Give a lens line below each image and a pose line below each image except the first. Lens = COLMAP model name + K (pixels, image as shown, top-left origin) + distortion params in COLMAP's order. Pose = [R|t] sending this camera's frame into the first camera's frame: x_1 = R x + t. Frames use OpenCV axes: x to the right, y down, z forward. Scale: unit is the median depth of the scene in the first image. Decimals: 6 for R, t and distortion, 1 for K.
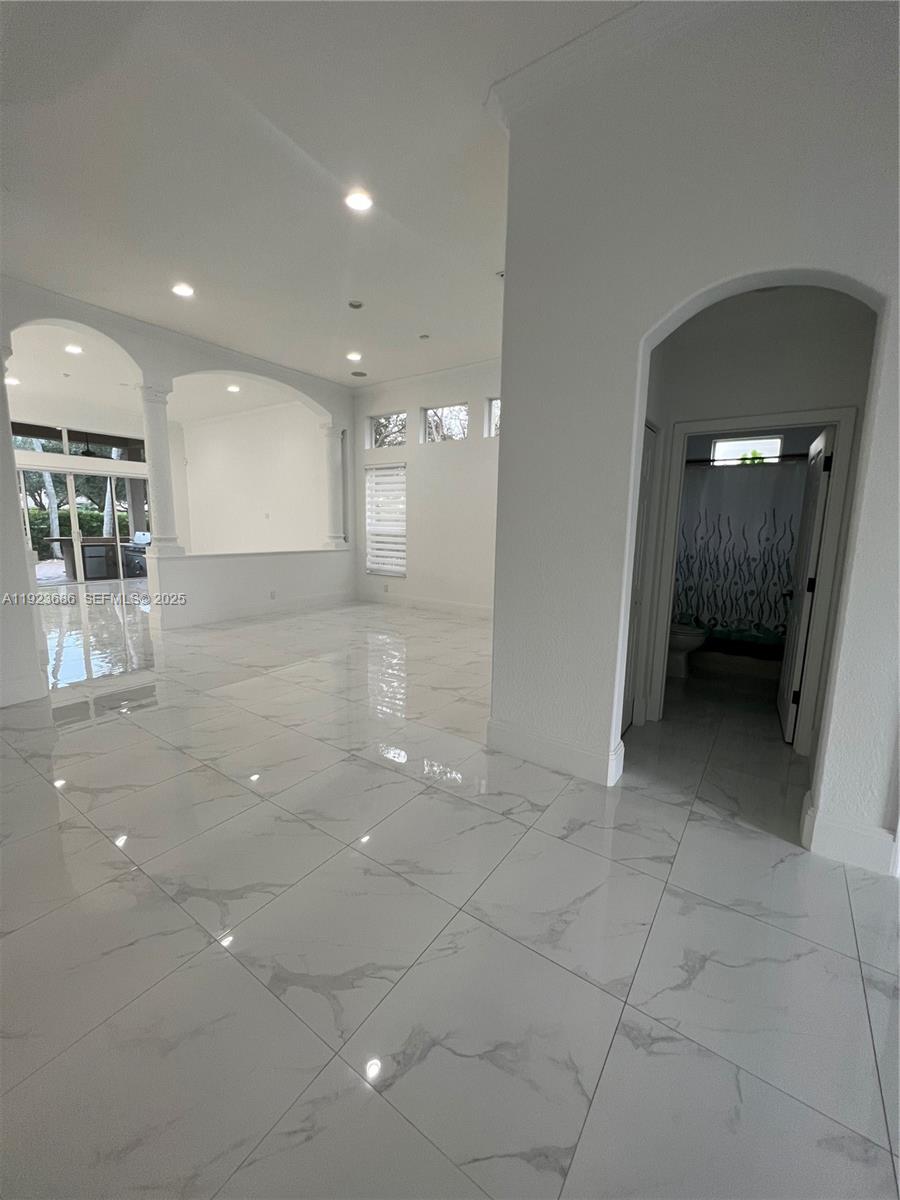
lens RADIAL K [[476.7, 0, 452.6], [0, 476.7, 595.9], [0, 0, 1]] dist [-0.002383, 0.000446]
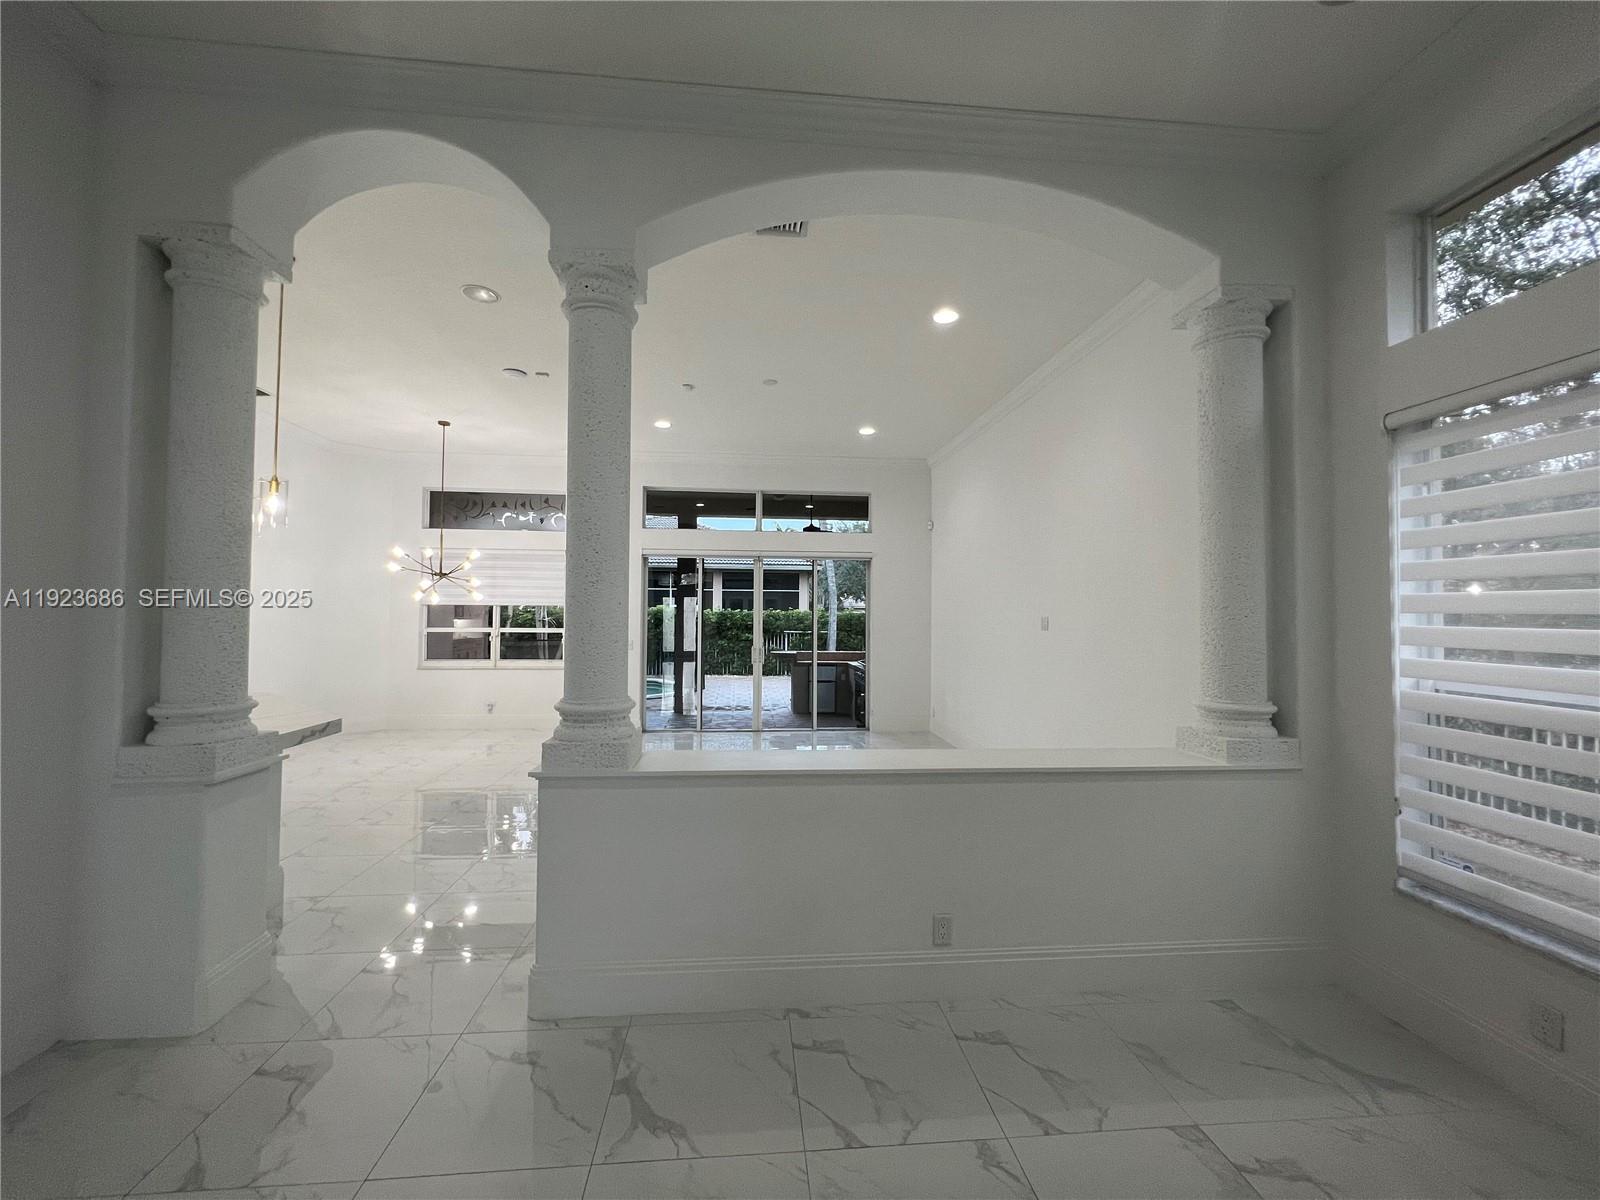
lens RADIAL K [[635.6, 0, 795.3], [0, 635.6, 597.9], [0, 0, 1]] dist [-0.002383, 0.000446]
pose [[0.637276, -0.030353, -0.770038, -0.130823], [-0.115577, 0.984158, -0.134443, -0.110913], [0.761919, 0.174676, 0.623672, 0.597762]]
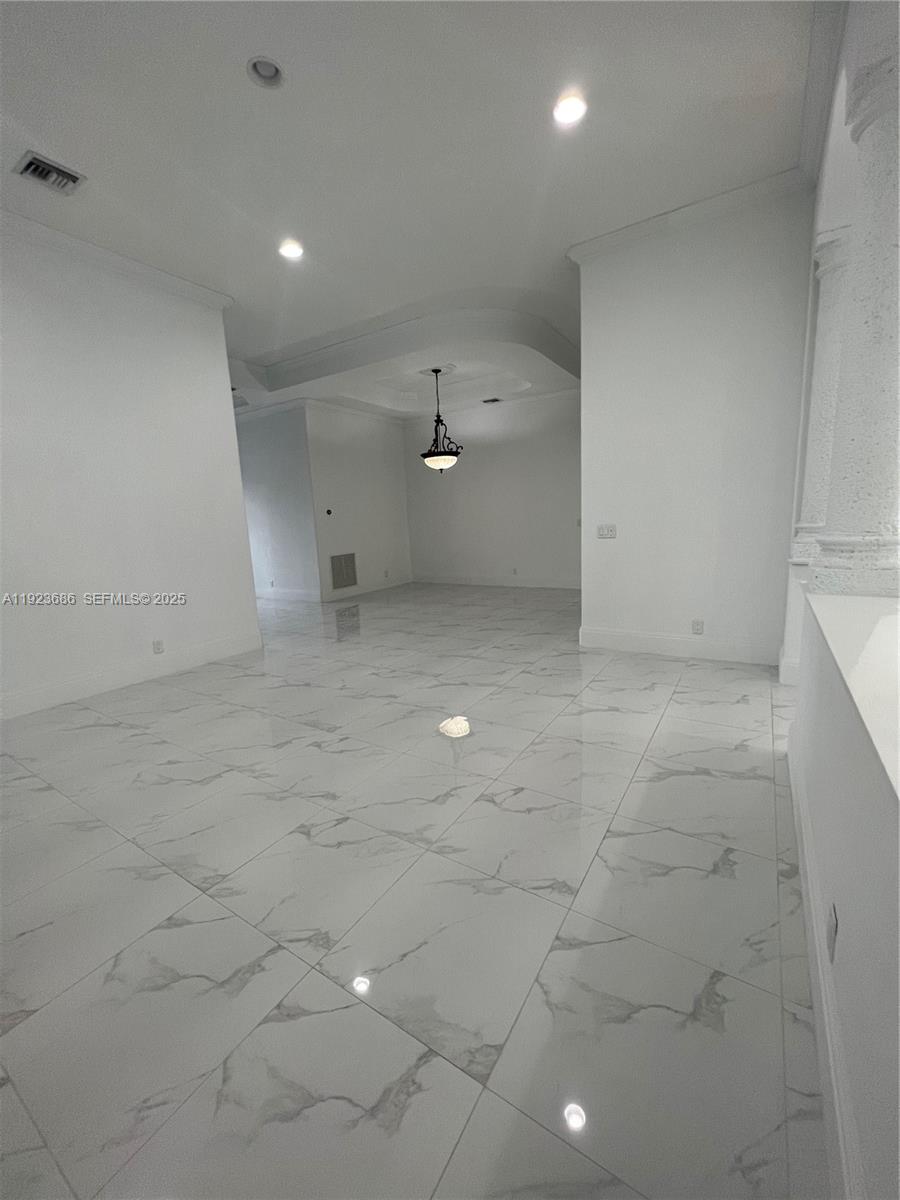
lens RADIAL K [[476.7, 0, 451.2], [0, 476.7, 595.5], [0, 0, 1]] dist [-0.002383, 0.000446]
pose [[-0.999008, 0.033936, -0.028821, -0.212195], [0.023229, 0.949521, 0.312843, -0.144643], [0.037982, 0.311863, -0.949368, 0.969189]]
